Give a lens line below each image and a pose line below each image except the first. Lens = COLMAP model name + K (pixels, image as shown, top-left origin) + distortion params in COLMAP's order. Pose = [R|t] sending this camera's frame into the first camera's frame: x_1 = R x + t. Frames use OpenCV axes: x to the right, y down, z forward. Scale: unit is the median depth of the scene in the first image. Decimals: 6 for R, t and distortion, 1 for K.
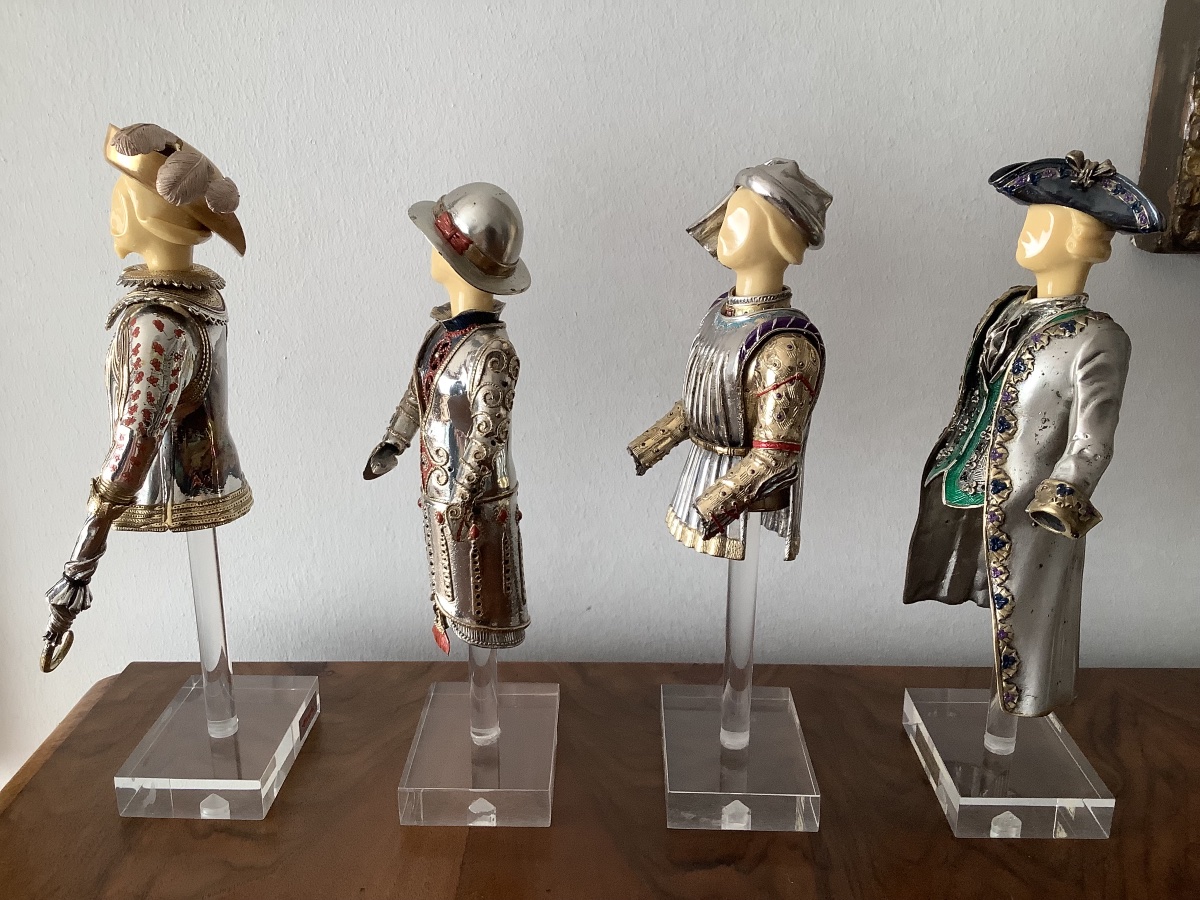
lens RADIAL K [[1110.1, 0, 600.7], [0, 1110.1, 458.8], [0, 0, 1]] dist [0.132329, -0.303527]
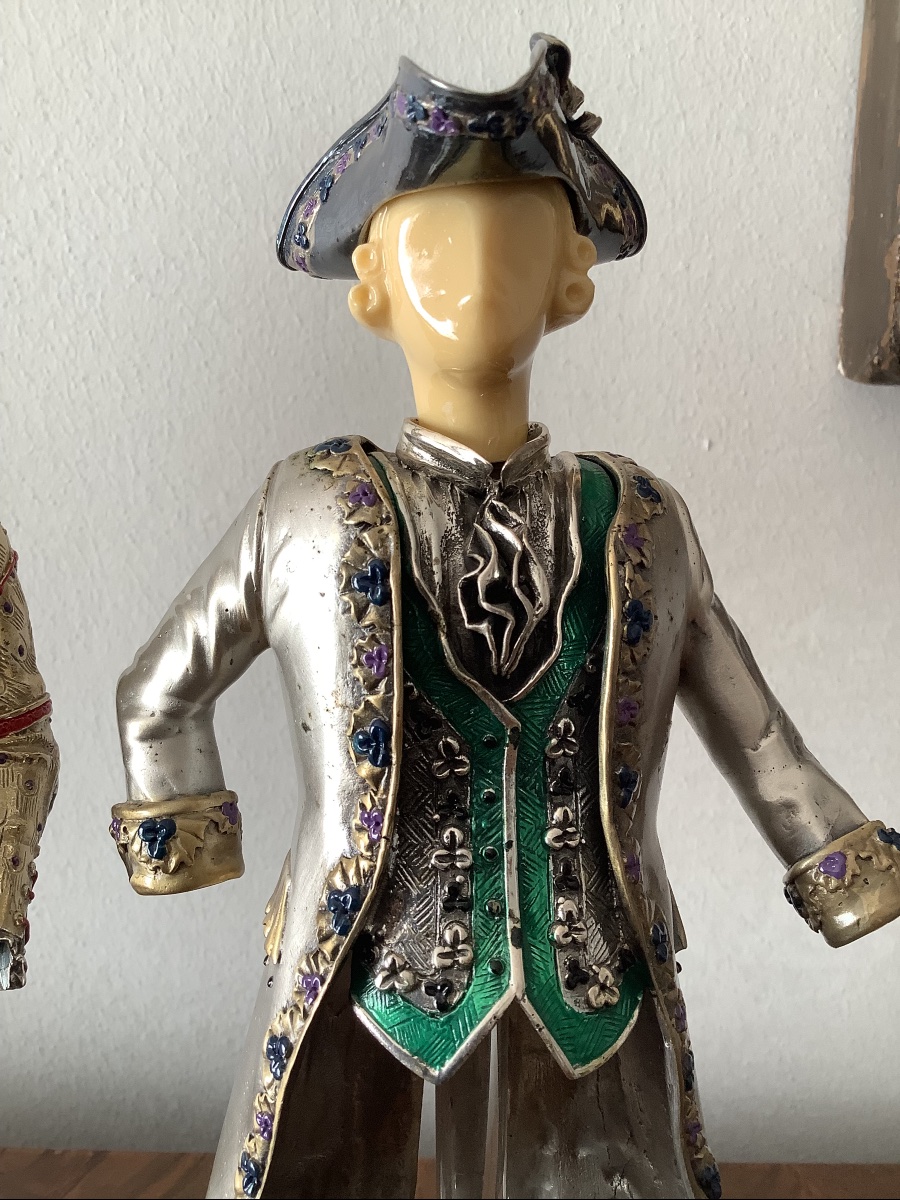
lens RADIAL K [[1110.1, 0, 450.0], [0, 1110.1, 600.0], [0, 0, 1]] dist [0.132329, -0.303527]
pose [[0.999944, 0.001576, -0.010424, 0.290942], [-0.002247, 0.997903, -0.064684, -0.046882], [0.010300, 0.064703, 0.997851, 0.465015]]
